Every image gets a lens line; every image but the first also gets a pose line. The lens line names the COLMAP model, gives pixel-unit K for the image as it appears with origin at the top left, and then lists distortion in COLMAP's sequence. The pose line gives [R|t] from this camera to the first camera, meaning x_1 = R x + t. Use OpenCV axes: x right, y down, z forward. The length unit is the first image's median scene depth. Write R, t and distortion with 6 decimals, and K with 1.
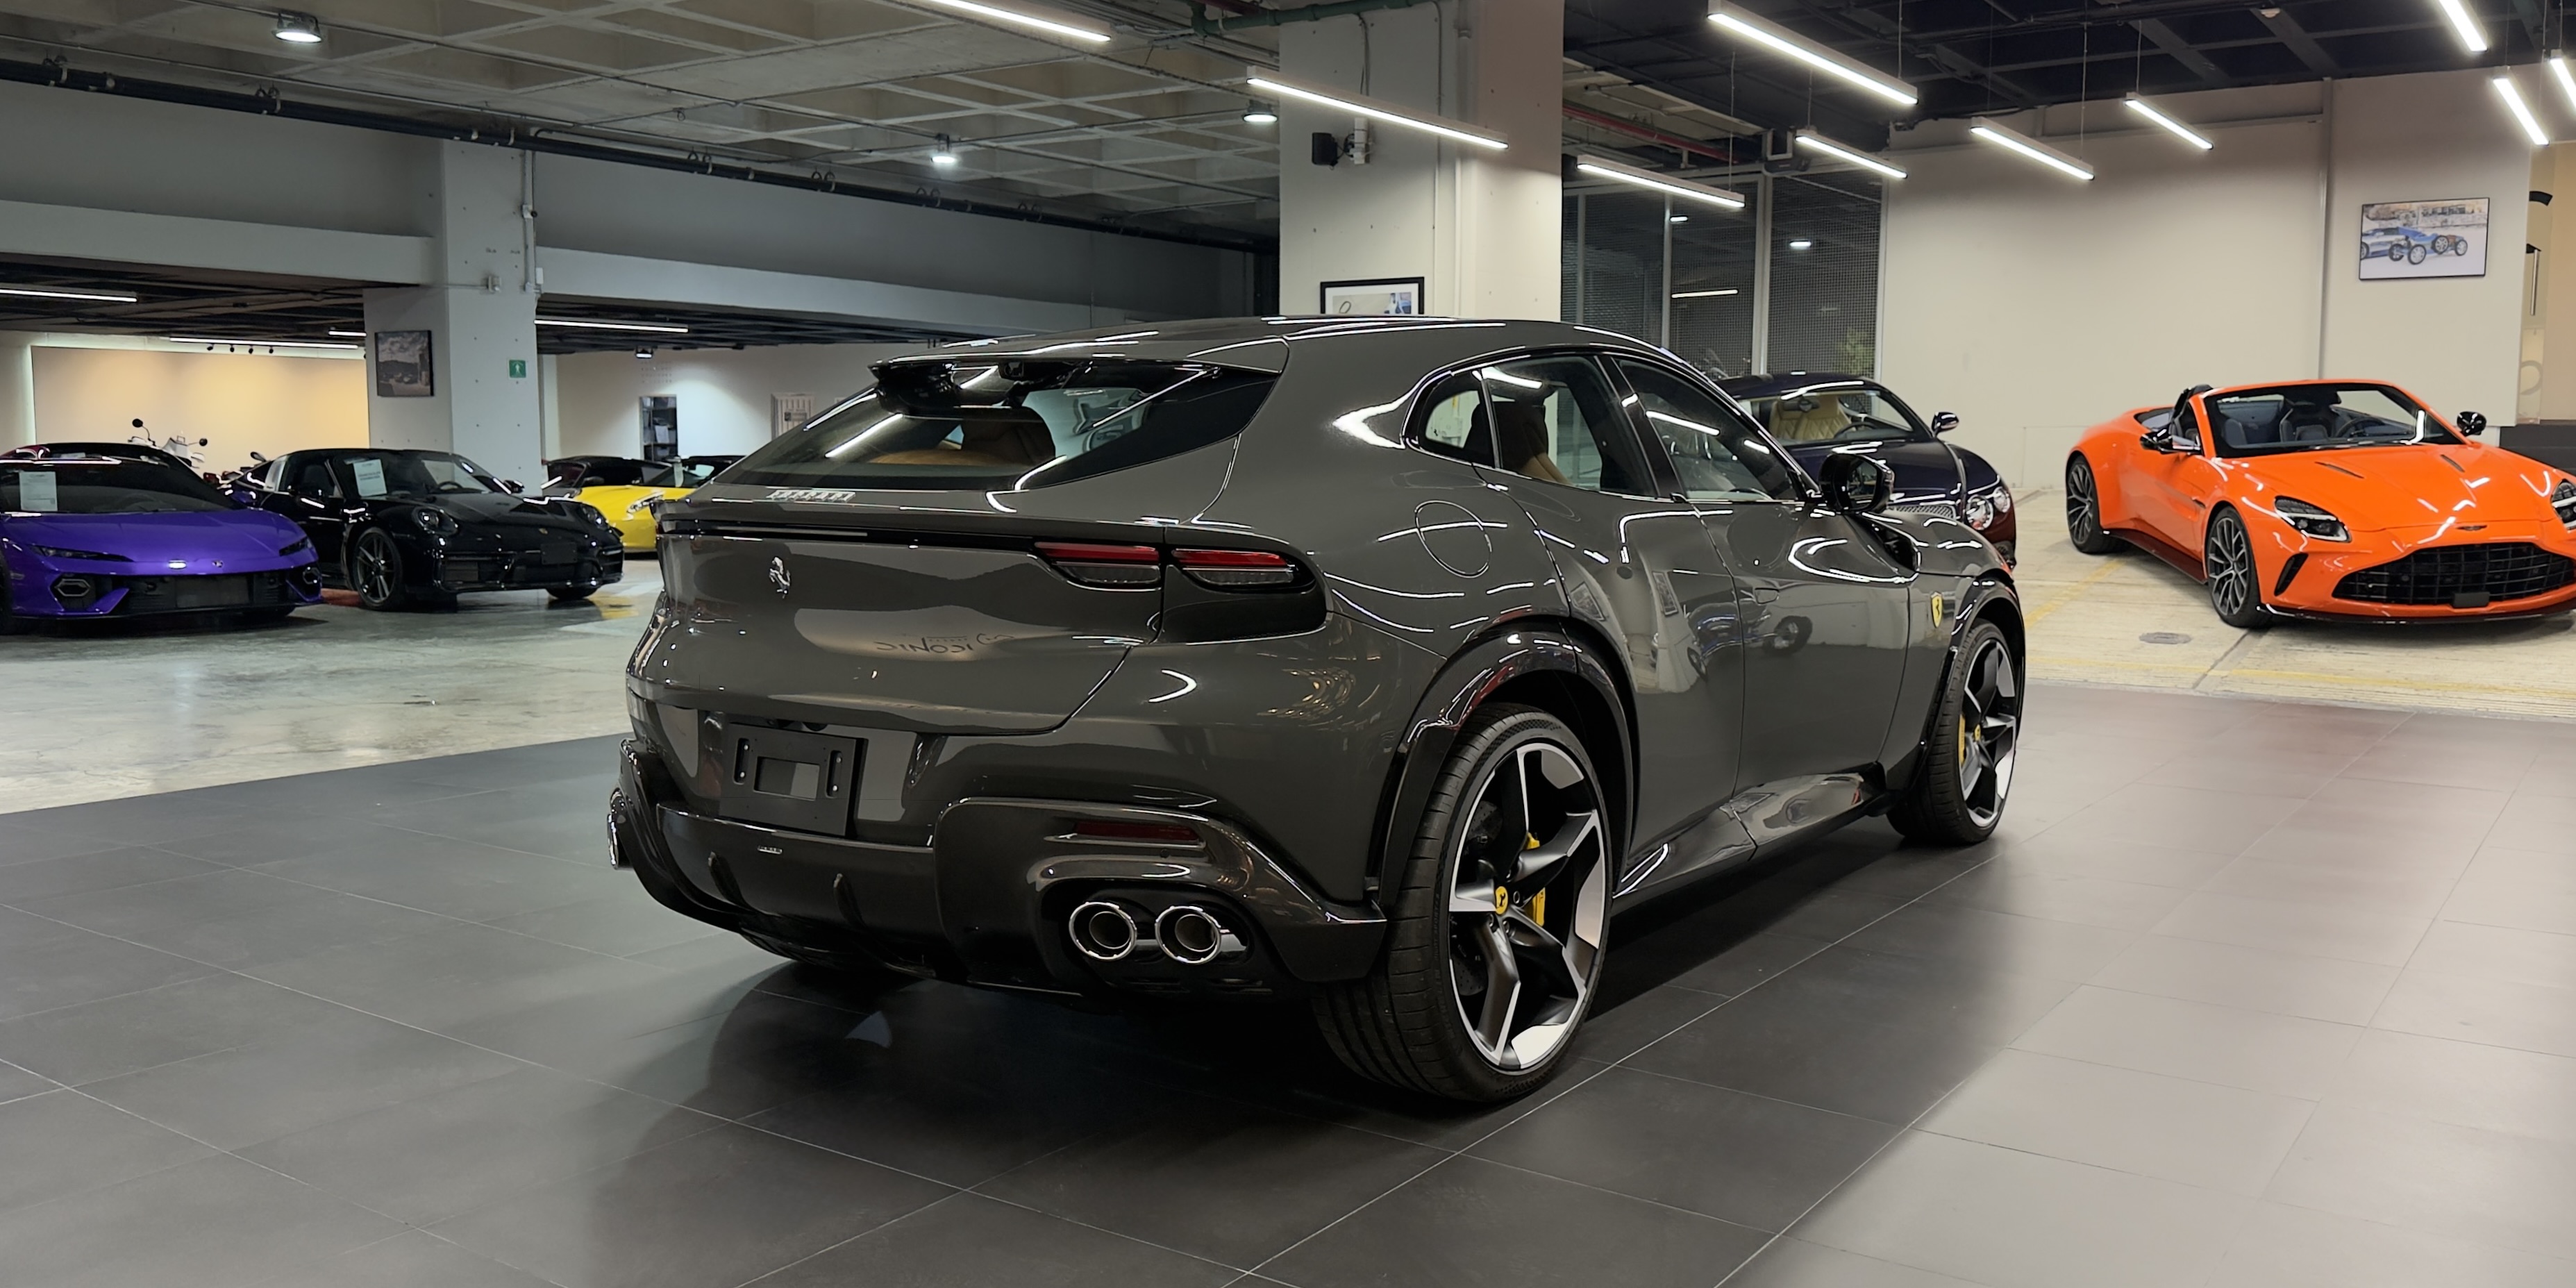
lens RADIAL K [[2007.5, 0, 1335.8], [0, 2007.5, 700.2], [0, 0, 1]] dist [0.186399, -0.227546]
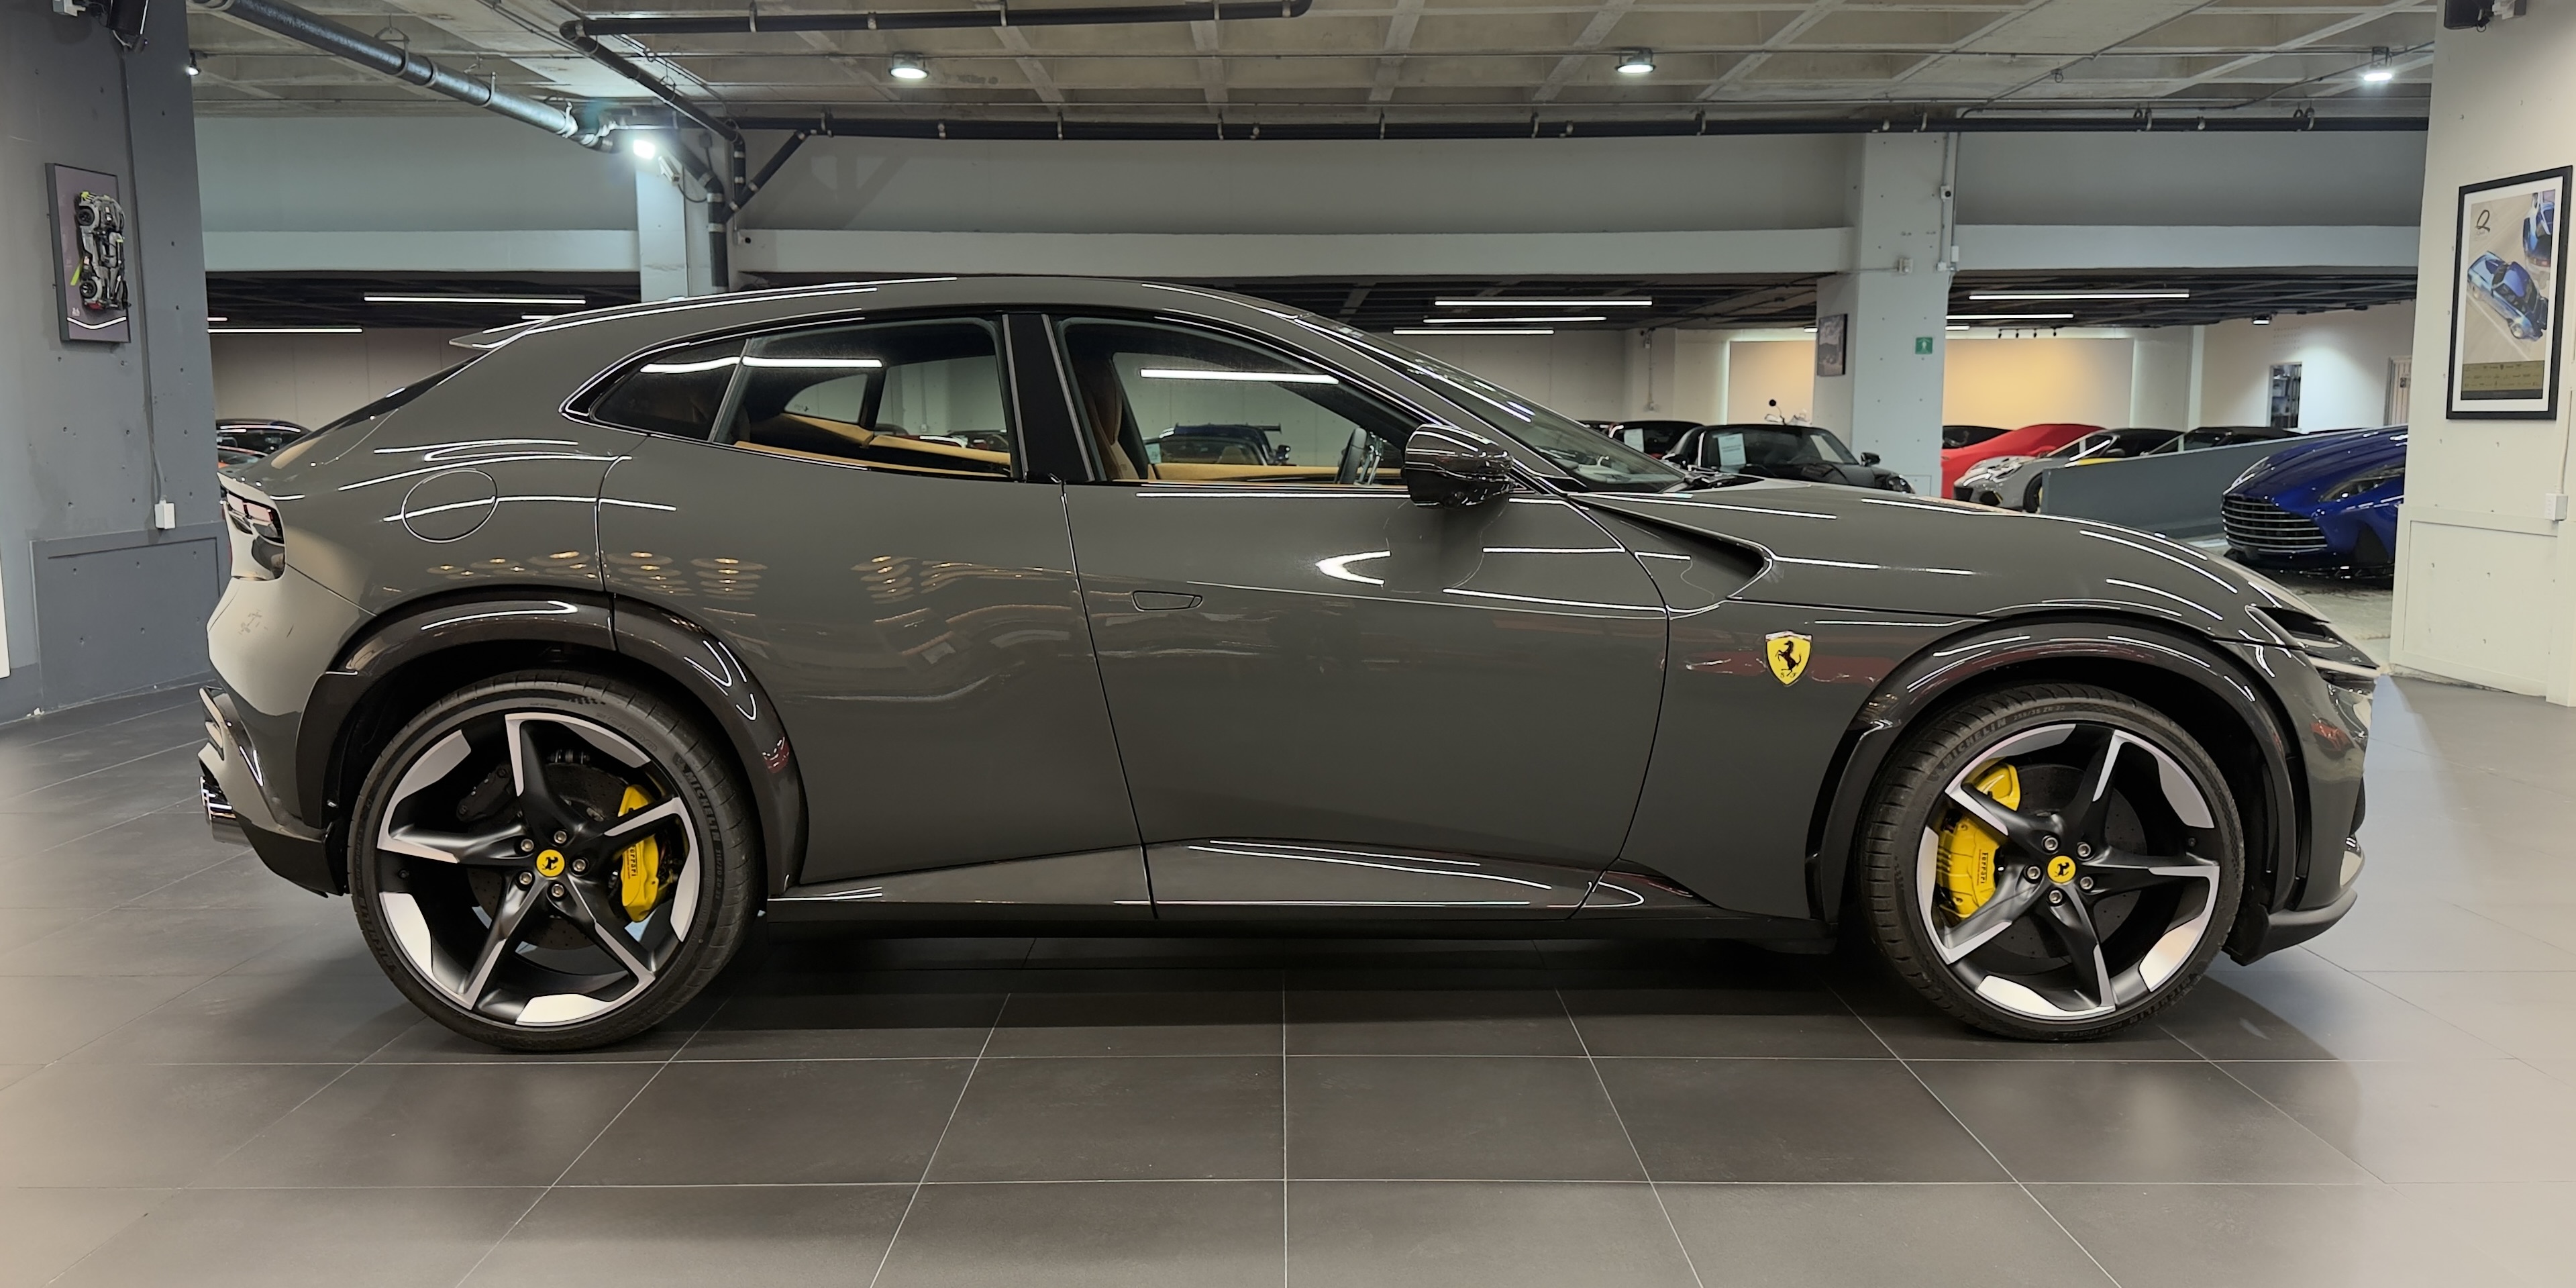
lens RADIAL K [[2019.9, 0, 1288.0], [0, 2019.9, 644.0], [0, 0, 1]] dist [0.011417, 0.003479]
pose [[0.565240, 0.088724, -0.820141, 0.279415], [-0.100082, 0.994231, 0.038581, -0.021294], [0.818833, 0.060274, 0.570859, 0.183756]]
